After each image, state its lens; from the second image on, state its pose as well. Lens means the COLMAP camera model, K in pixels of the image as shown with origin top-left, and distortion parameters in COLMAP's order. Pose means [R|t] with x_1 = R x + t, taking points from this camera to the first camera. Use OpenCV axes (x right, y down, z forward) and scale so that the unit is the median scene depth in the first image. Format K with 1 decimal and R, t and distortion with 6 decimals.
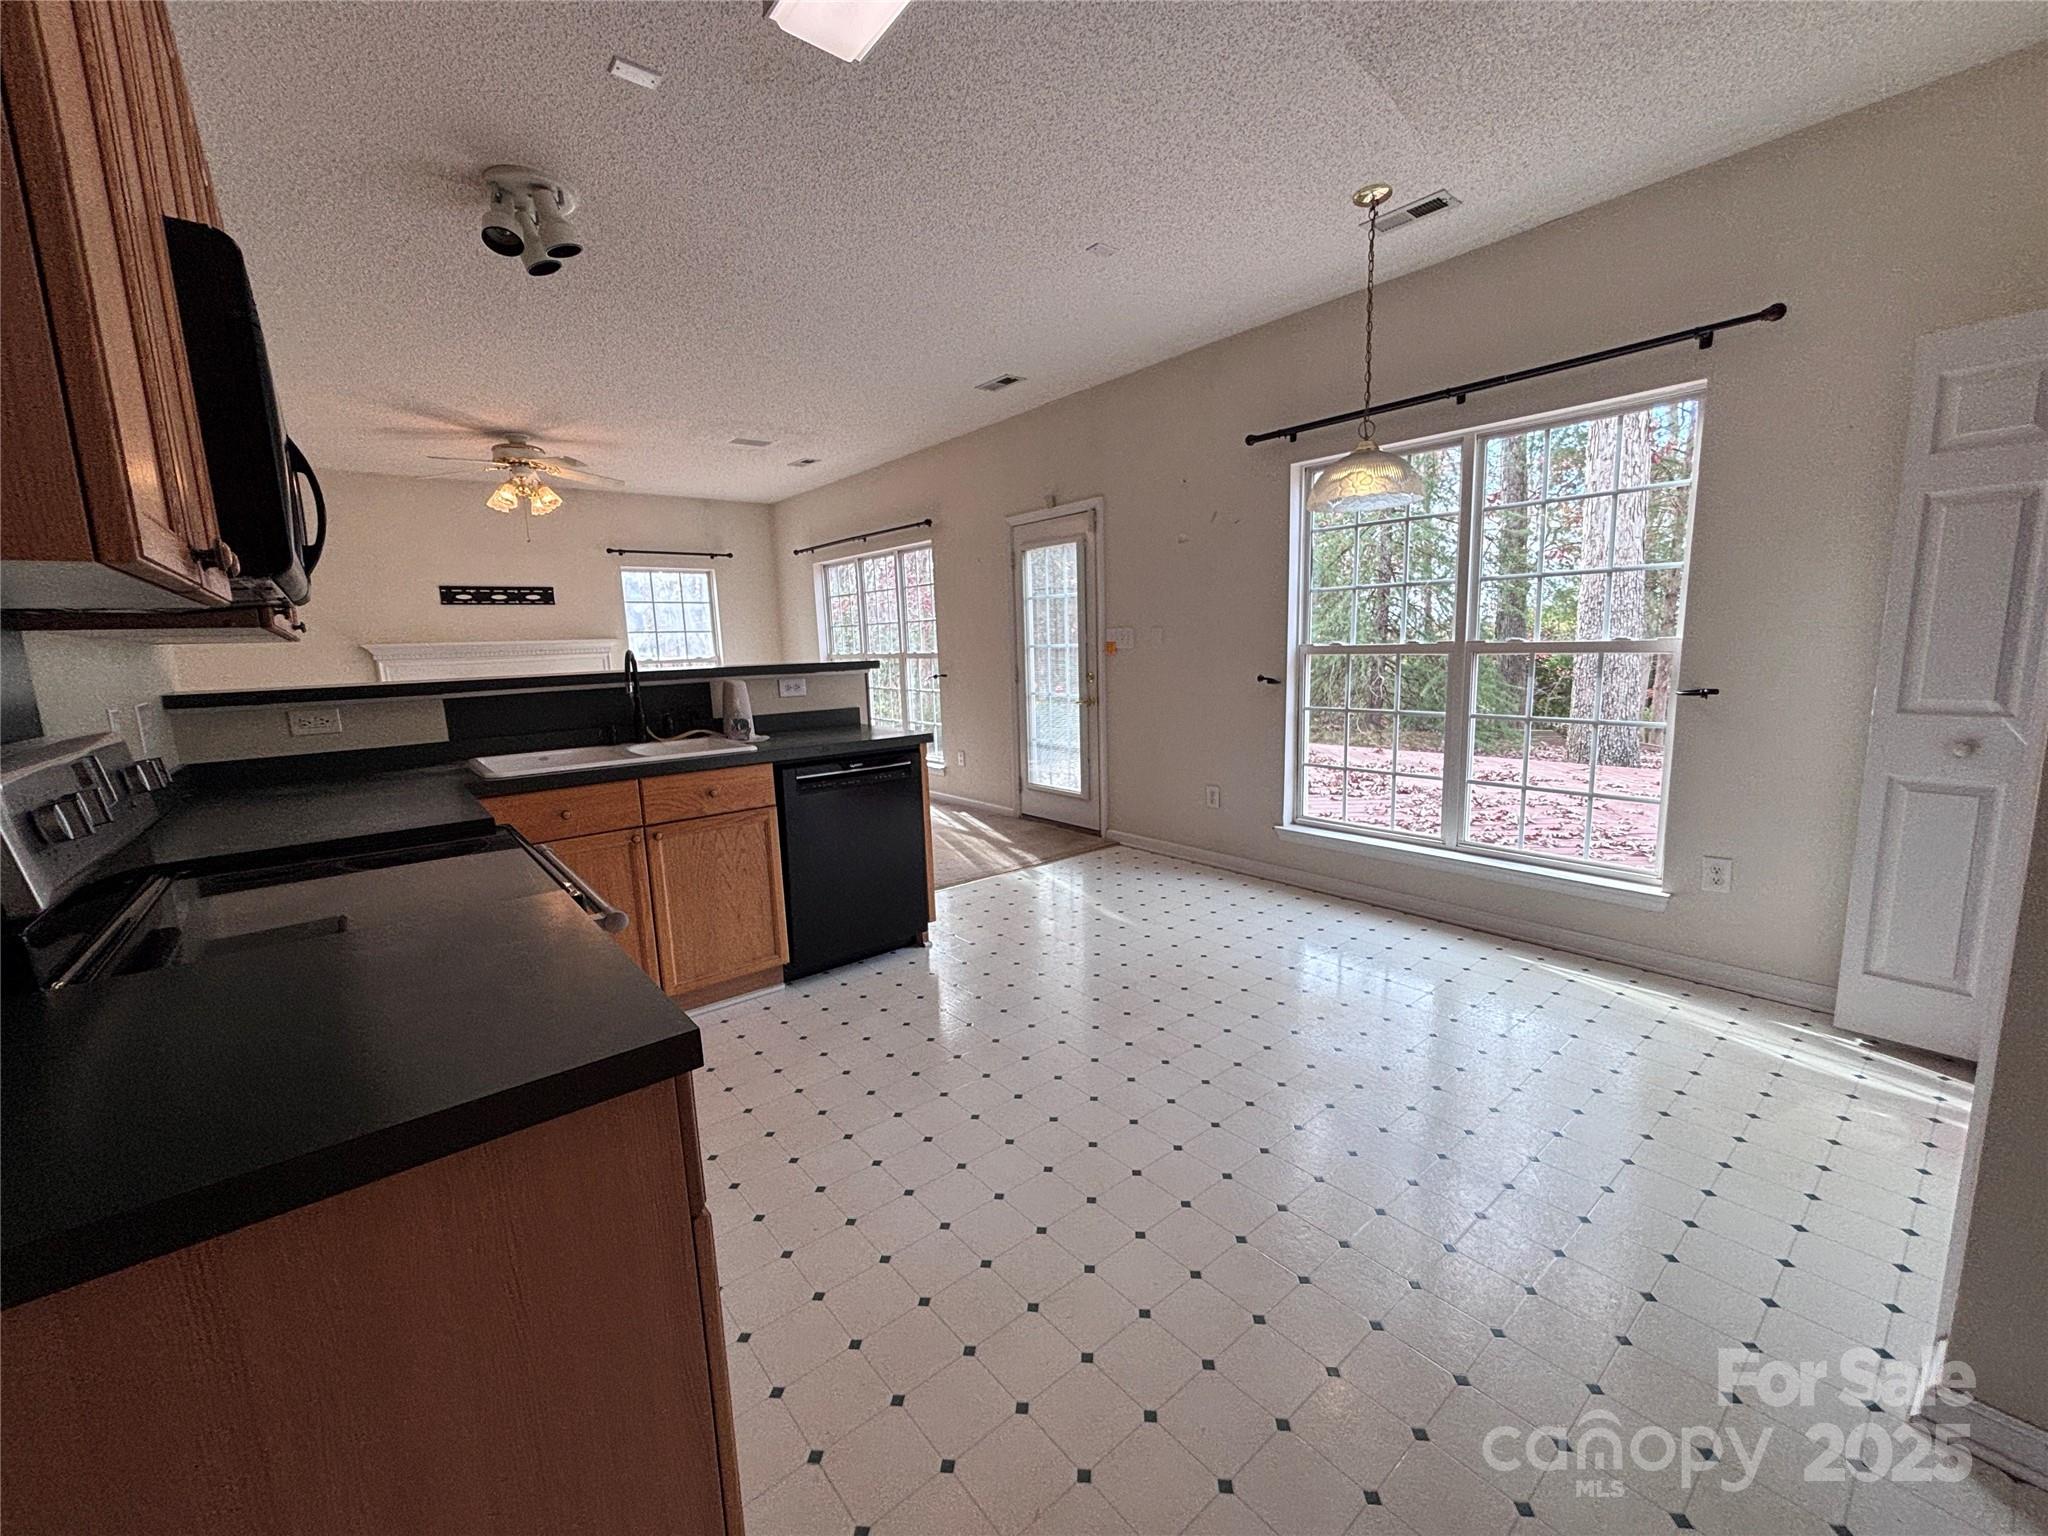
lens RADIAL K [[829.8, 0, 1024.0], [0, 829.8, 768.0], [0, 0, 1]] dist [-0.017147, 0.000090]
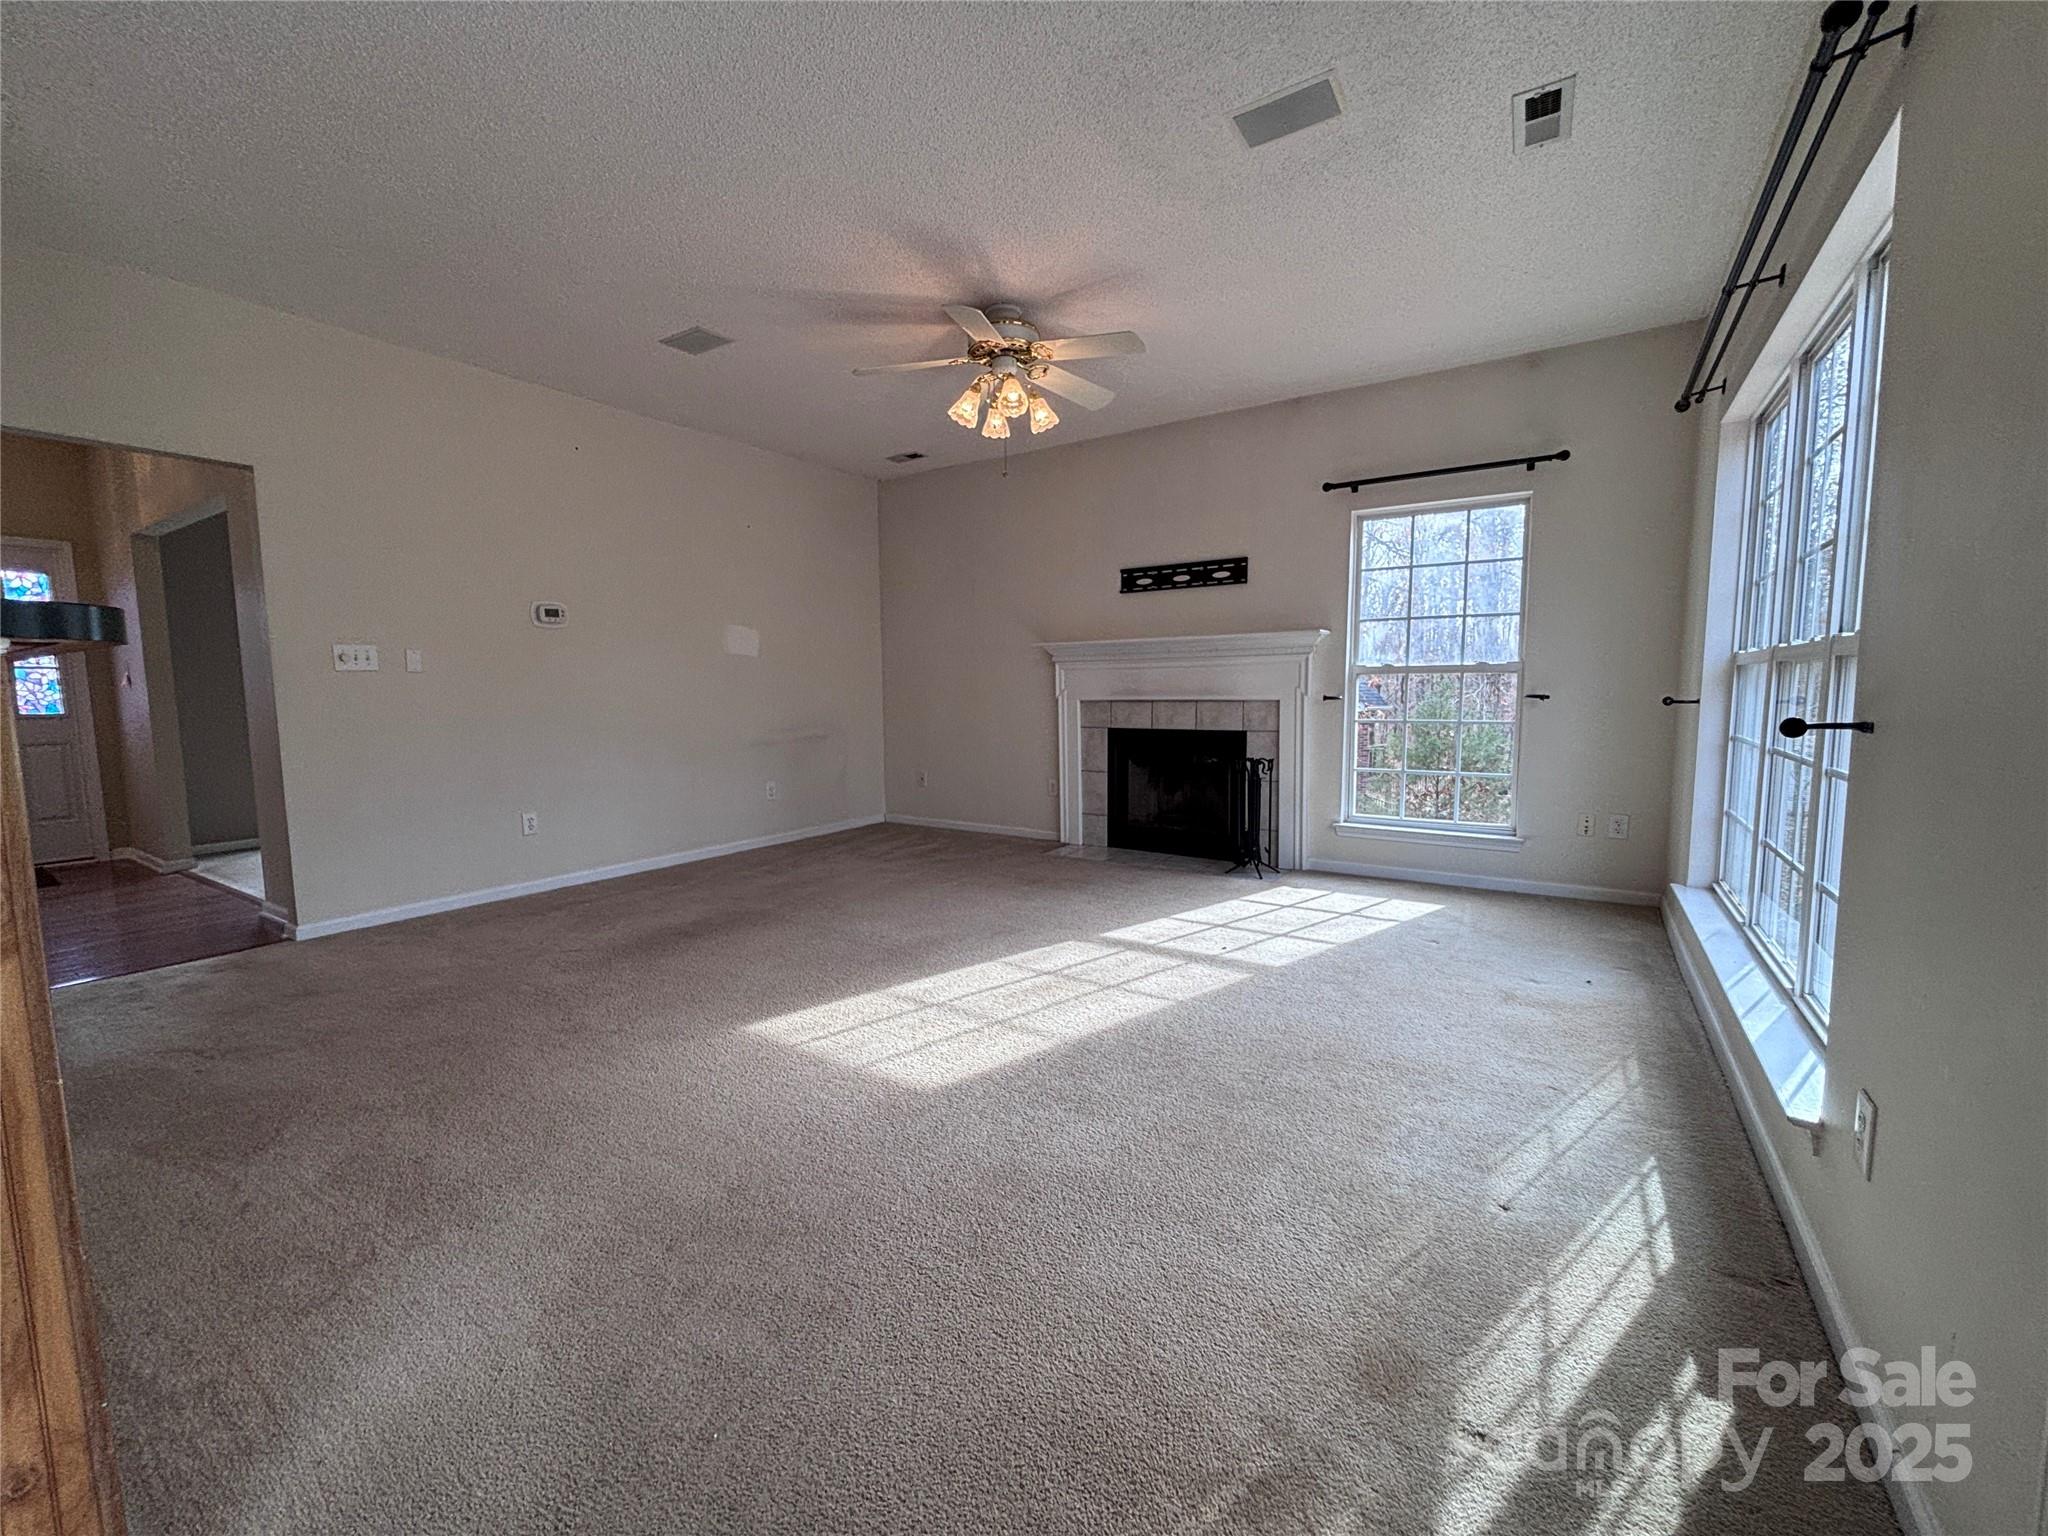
lens RADIAL K [[805.2, 0, 1016.3], [0, 805.2, 764.3], [0, 0, 1]] dist [-0.013603, -0.000175]
pose [[0.296315, 0.119338, -0.947605, 0.021722], [-0.137036, 0.987210, 0.081475, -0.081630], [0.945208, 0.105713, 0.308879, 0.658145]]
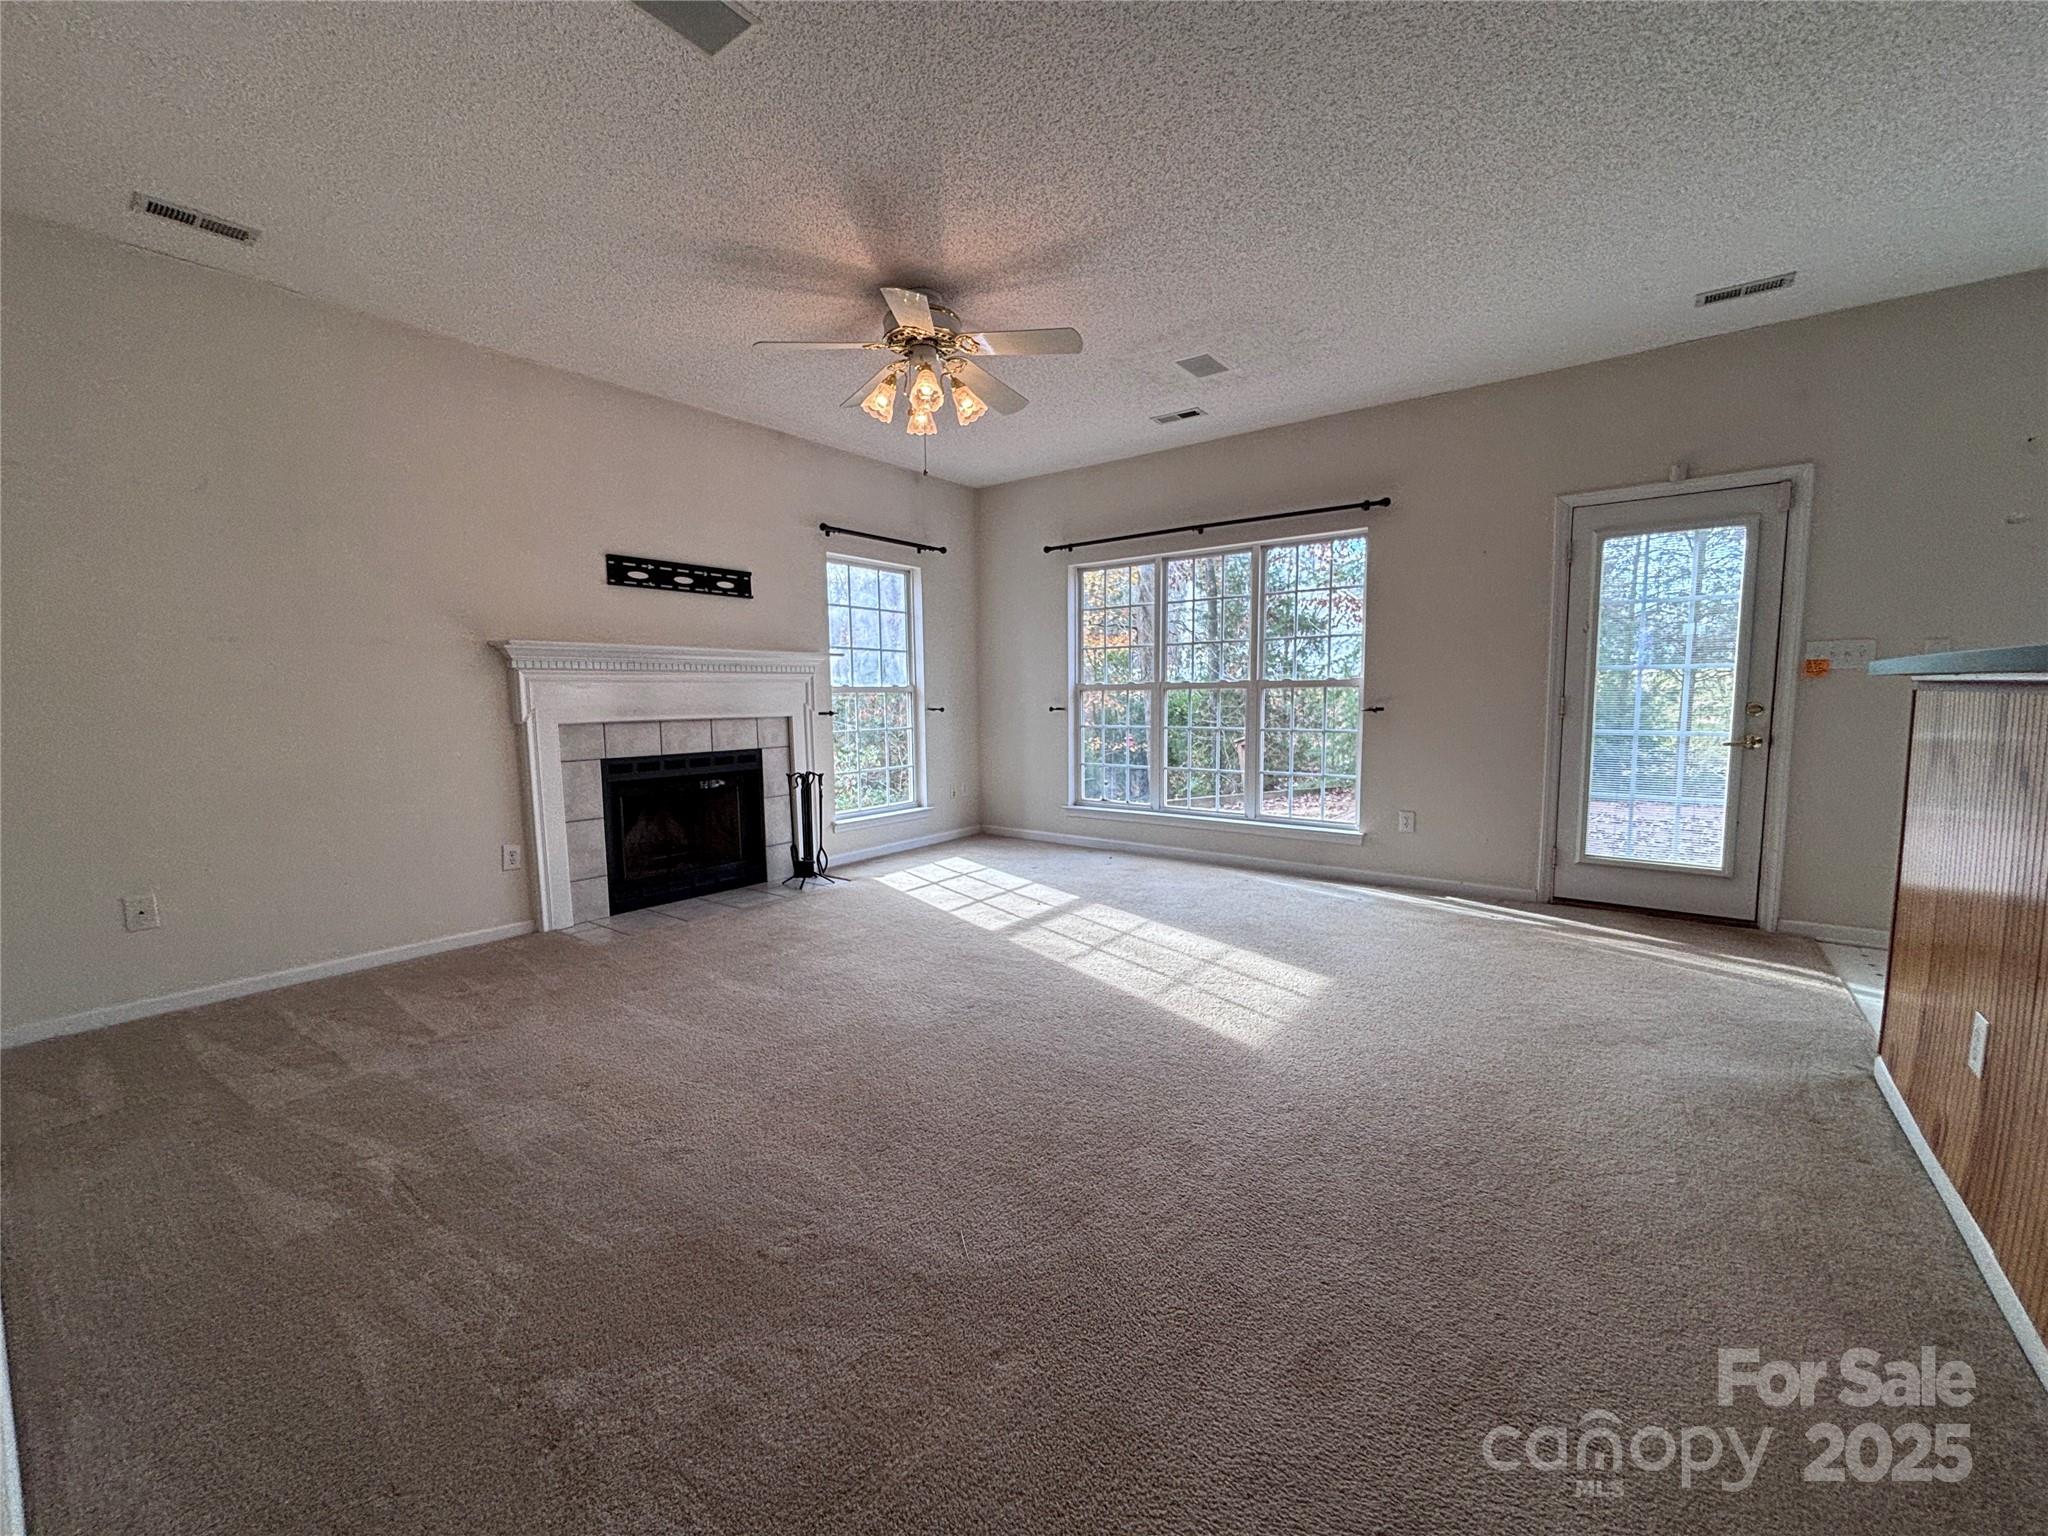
lens RADIAL K [[805.2, 0, 1016.3], [0, 805.2, 764.3], [0, 0, 1]] dist [-0.013603, -0.000175]
pose [[0.975613, 0.000234, 0.219497, -0.523703], [0.014929, 0.997613, -0.067422, -0.017606], [-0.218989, 0.069055, 0.973281, 0.343124]]
